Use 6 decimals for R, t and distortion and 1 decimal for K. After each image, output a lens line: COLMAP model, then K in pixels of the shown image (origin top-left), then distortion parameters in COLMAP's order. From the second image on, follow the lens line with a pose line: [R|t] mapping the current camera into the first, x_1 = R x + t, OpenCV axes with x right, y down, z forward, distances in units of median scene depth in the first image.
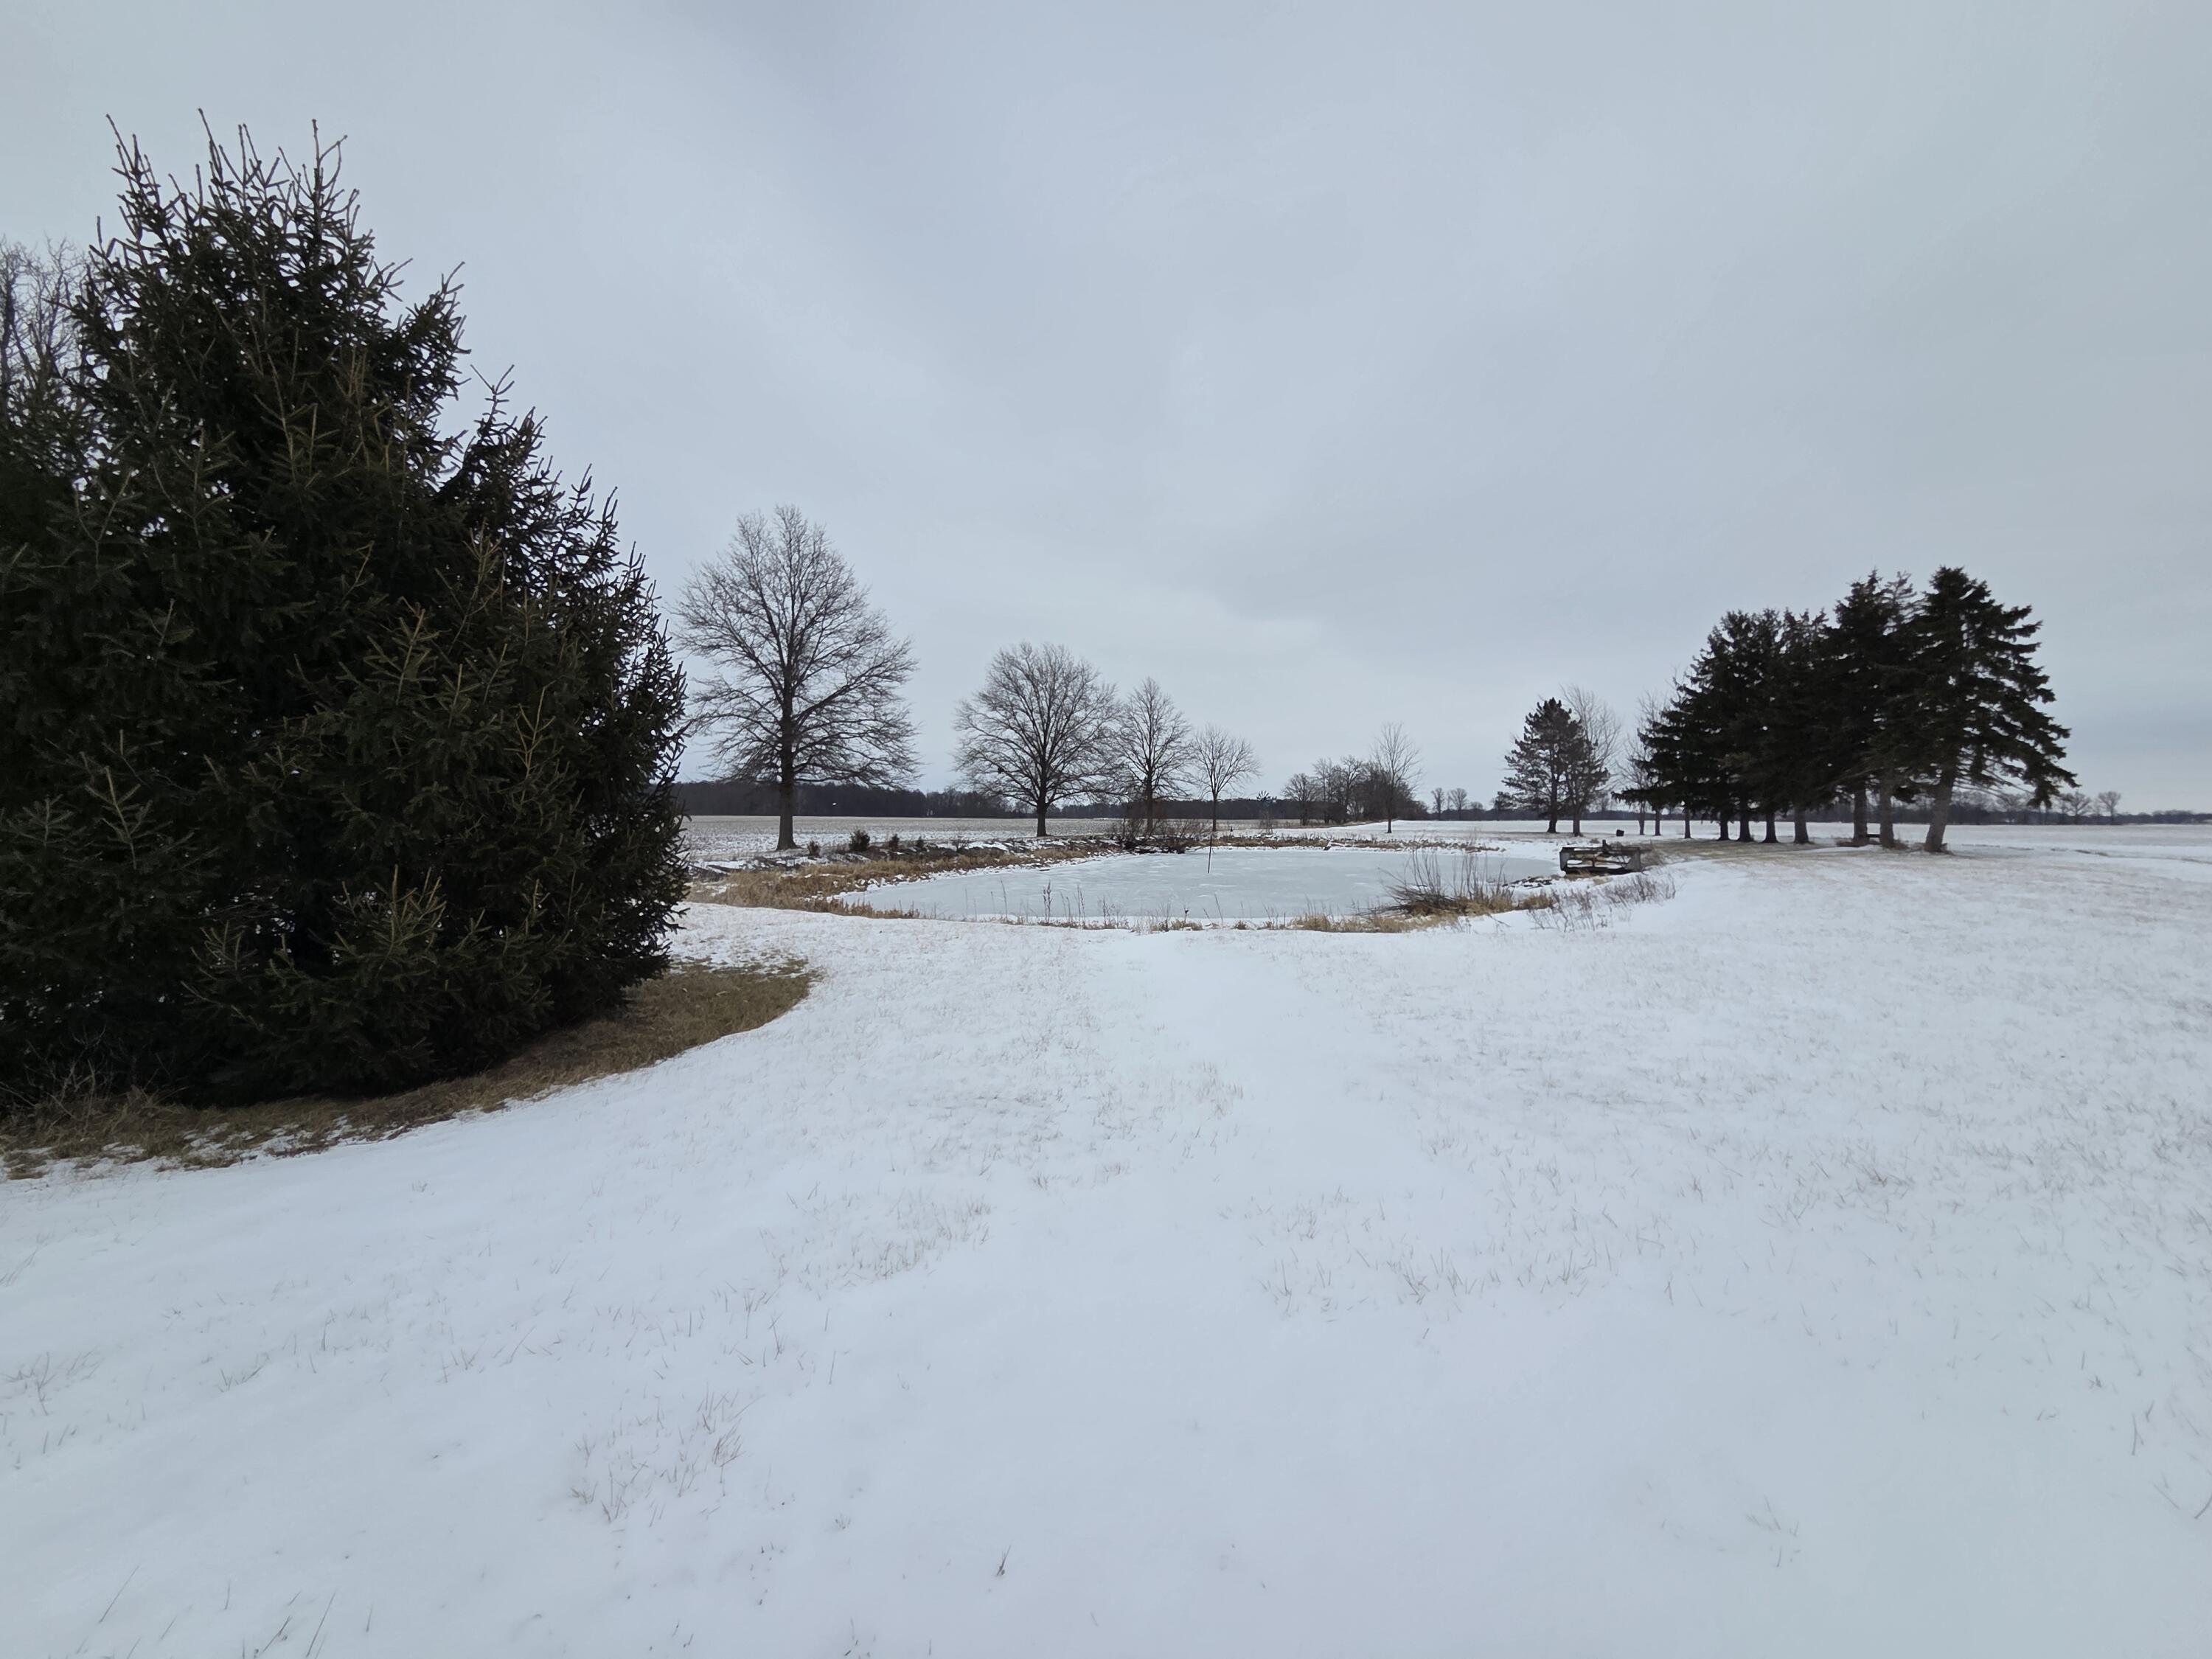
lens RADIAL K [[889.0, 0, 1108.0], [0, 889.0, 842.4], [0, 0, 1]] dist [0.002359, -0.000095]
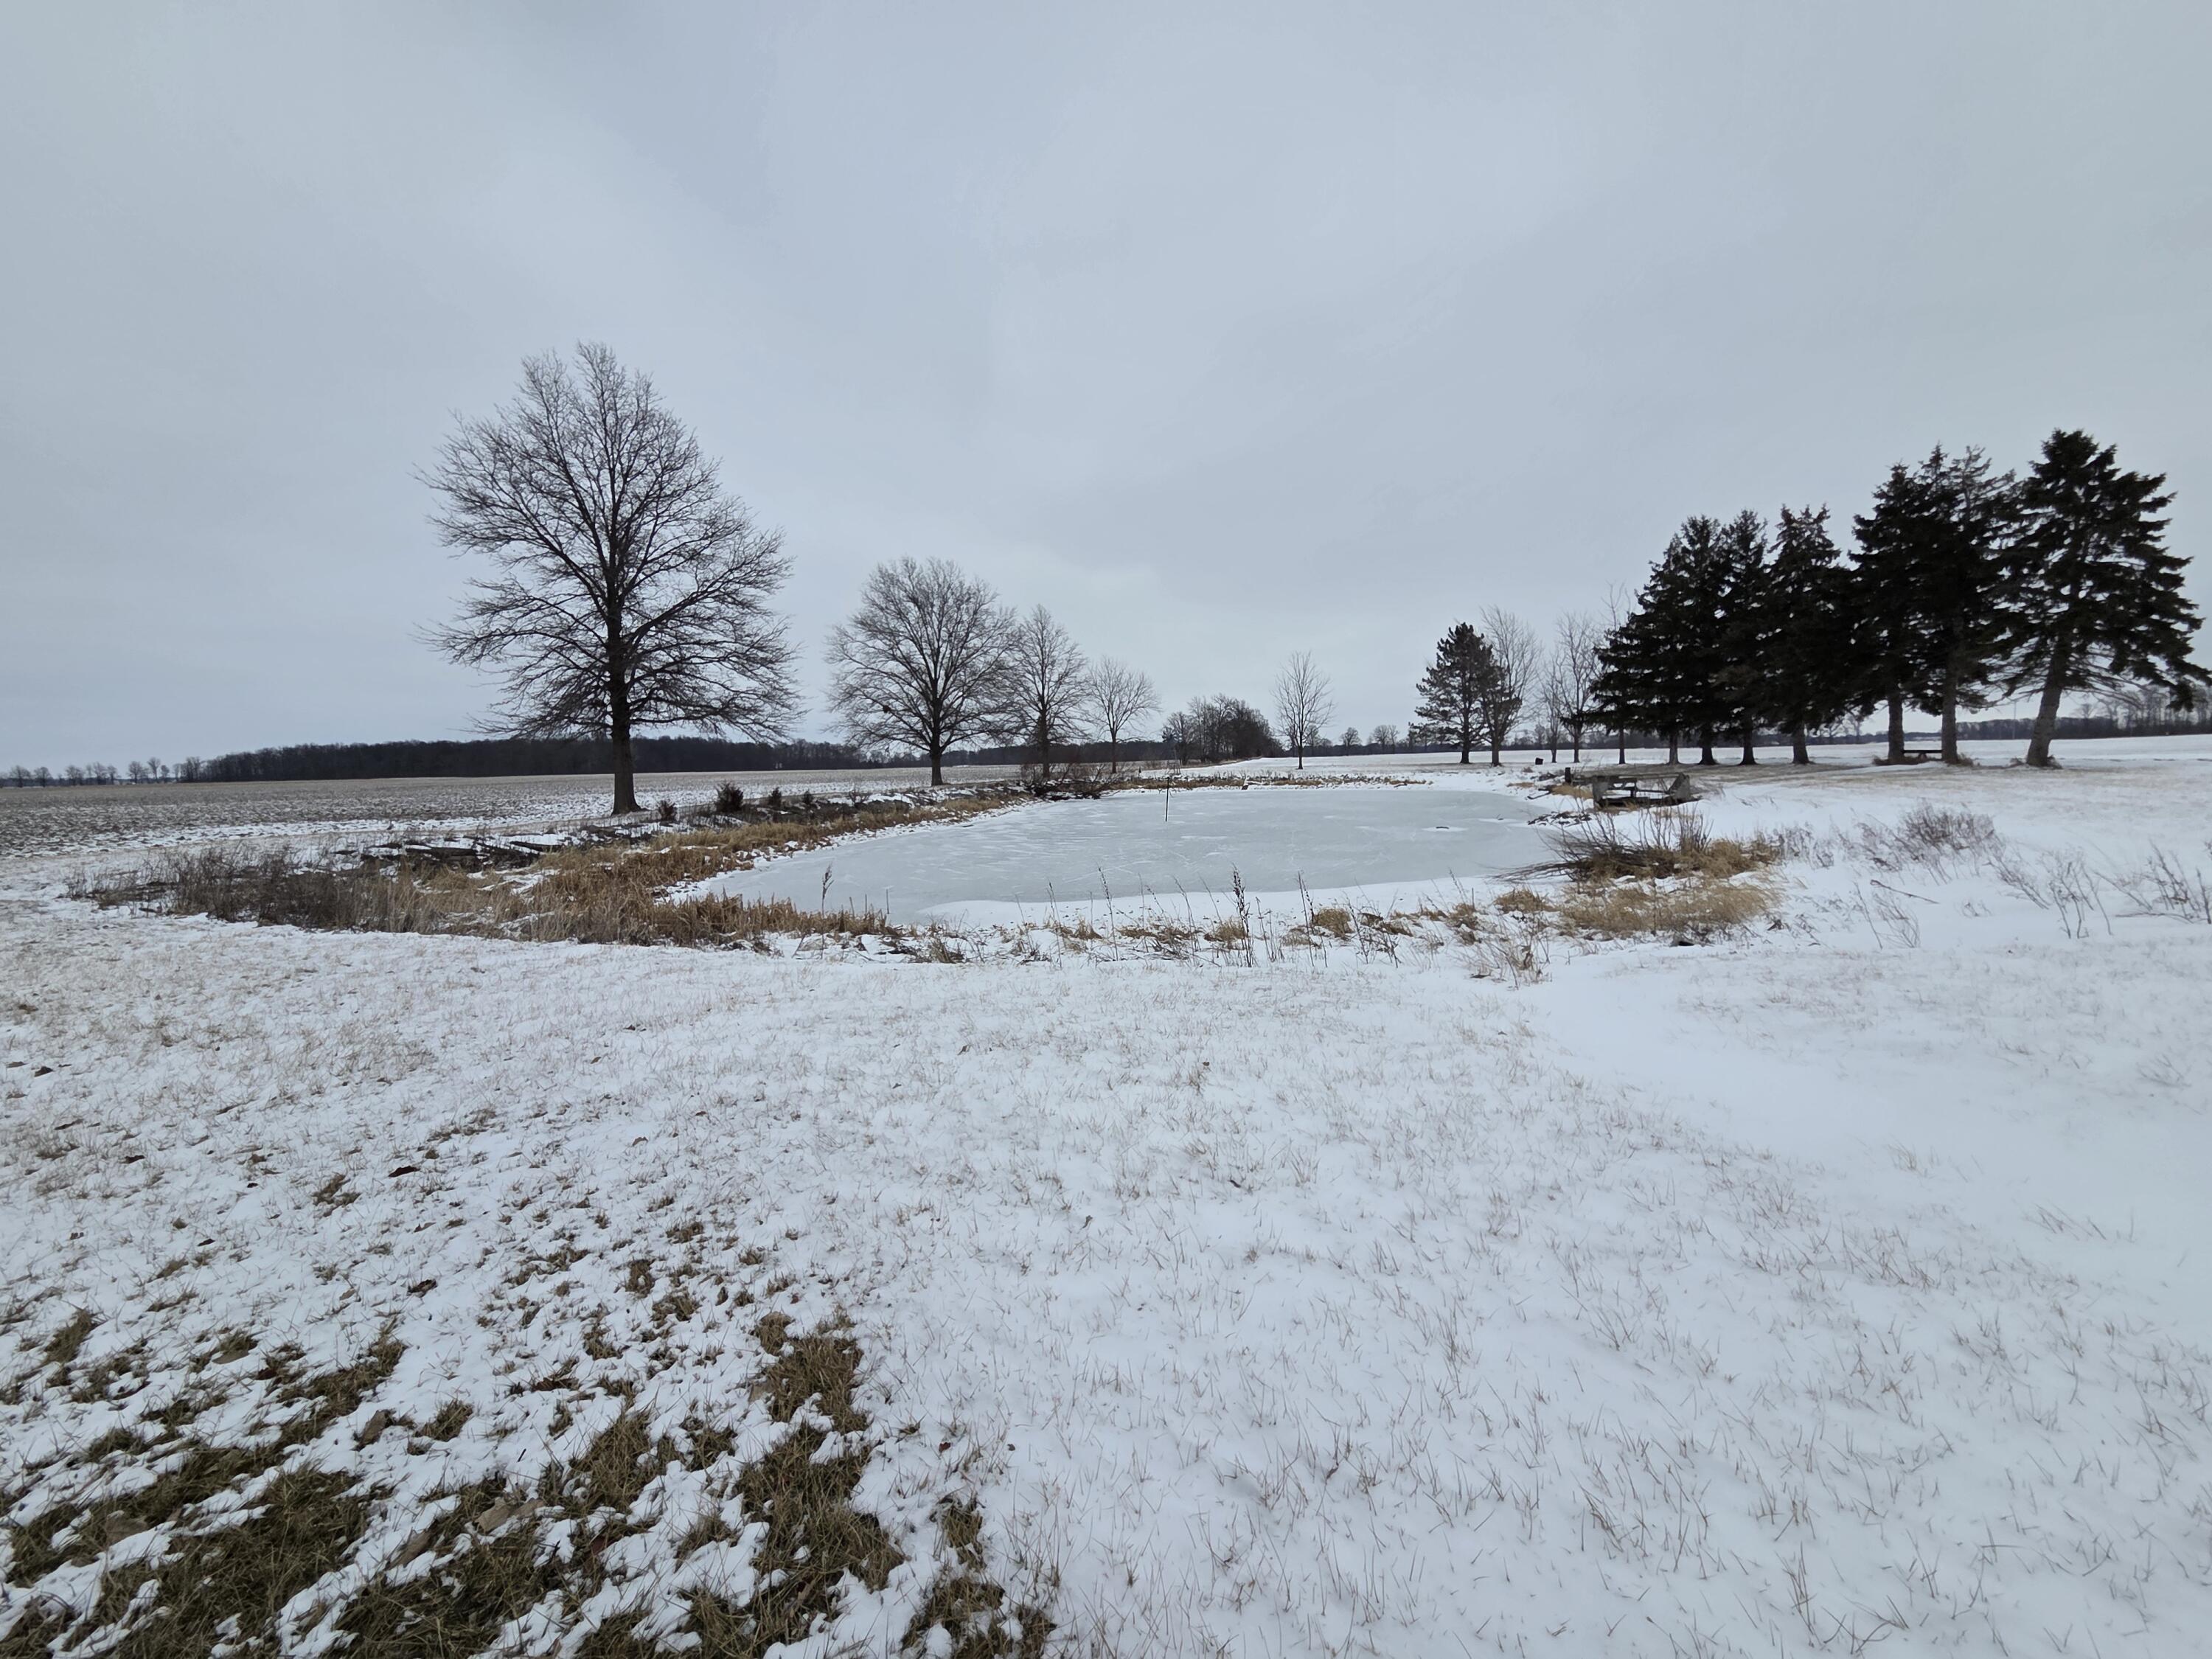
lens RADIAL K [[889.0, 0, 1108.0], [0, 889.0, 842.4], [0, 0, 1]] dist [0.002359, -0.000095]
pose [[0.987236, -0.044391, 0.152952, -0.056546], [0.034883, 0.997321, 0.064297, -0.001312], [-0.155396, -0.058141, 0.986140, 0.143997]]
